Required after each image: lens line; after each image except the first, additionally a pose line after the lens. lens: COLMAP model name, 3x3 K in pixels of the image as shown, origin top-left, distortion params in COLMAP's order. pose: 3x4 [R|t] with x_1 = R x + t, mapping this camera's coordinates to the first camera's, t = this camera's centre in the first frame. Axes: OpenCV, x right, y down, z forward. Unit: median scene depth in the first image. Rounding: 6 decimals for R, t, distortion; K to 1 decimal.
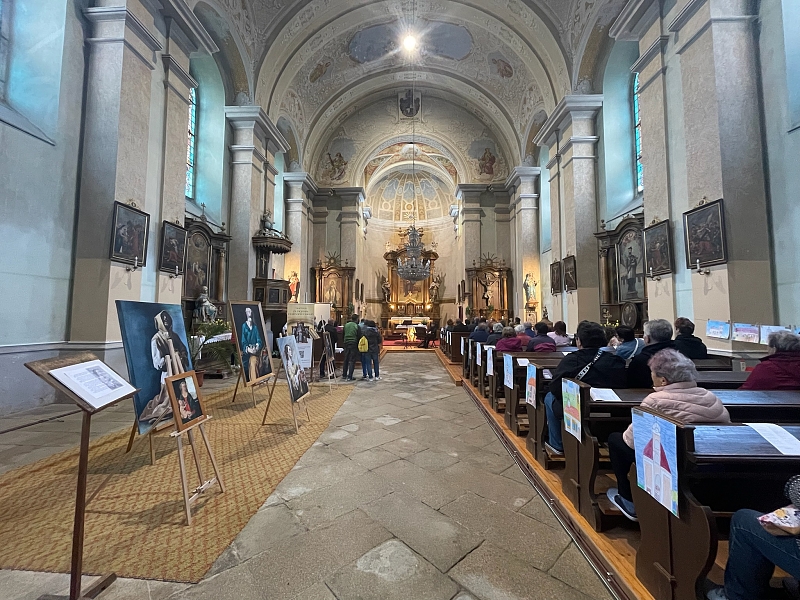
lens RADIAL K [[323.2, 0, 397.2], [0, 323.2, 296.1], [0, 0, 1]] dist [-0.000098, 0.000332]
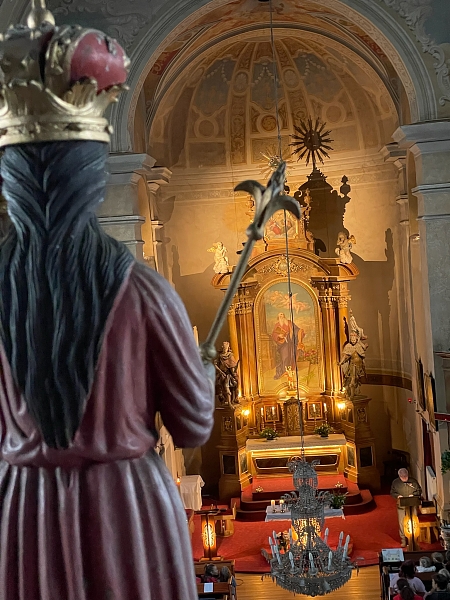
lens RADIAL K [[903.2, 0, 225.0], [0, 903.2, 300.0], [0, 0, 1]] dist [0.131436, -0.023679]
pose [[0.996415, -0.079678, -0.028443, 0.002277], [0.082669, 0.988435, 0.127128, -0.334064], [0.017984, -0.129023, 0.991478, -0.062750]]
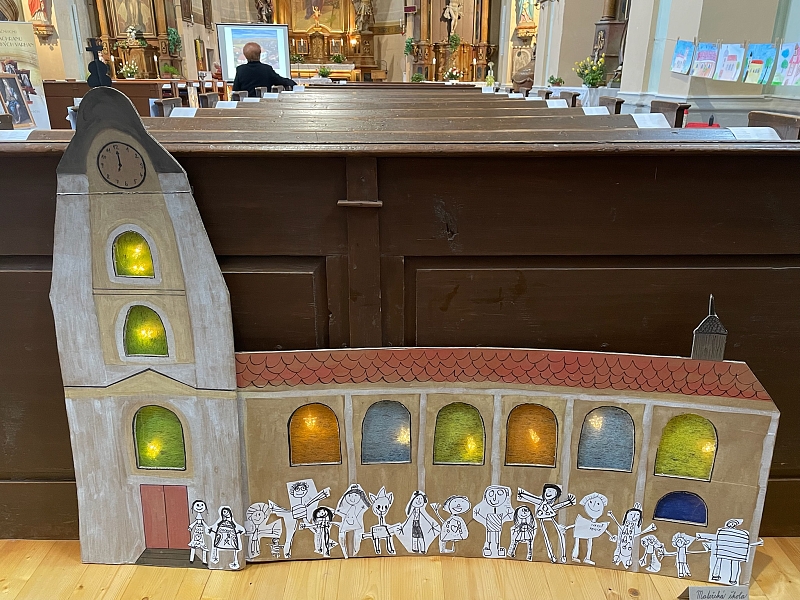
lens RADIAL K [[600.9, 0, 401.1], [0, 600.9, 297.7], [0, 0, 1]] dist [0.100445, -0.131587]
pose [[0.998661, -0.019679, 0.047847, 0.166027], [-0.001332, 0.914750, 0.404018, 0.020918], [-0.051719, -0.403540, 0.913499, -0.032206]]
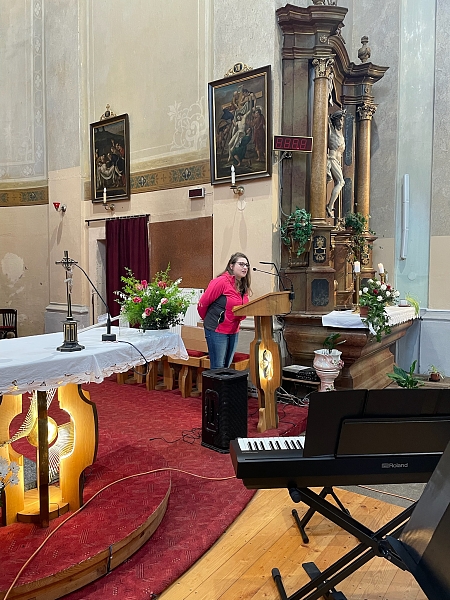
lens RADIAL K [[450.7, 0, 220.2], [0, 450.7, 299.5], [0, 0, 1]] dist [0.100445, -0.131587]
pose [[0.554182, -0.050295, 0.830875, -0.042638], [-0.059796, 0.993189, 0.100004, 0.067104], [-0.830245, -0.105103, 0.547400, 0.965268]]
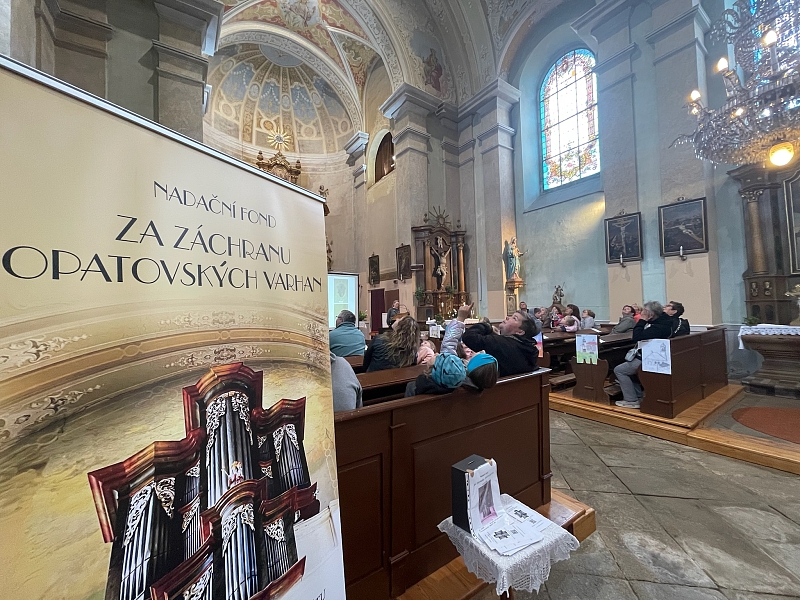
lens RADIAL K [[323.2, 0, 397.2], [0, 323.2, 296.1], [0, 0, 1]] dist [-0.000098, 0.000332]
pose [[0.806566, -0.003798, 0.591132, -0.197241], [-0.013026, 0.999622, 0.024195, 0.036847], [-0.591001, -0.027215, 0.806212, 0.574702]]
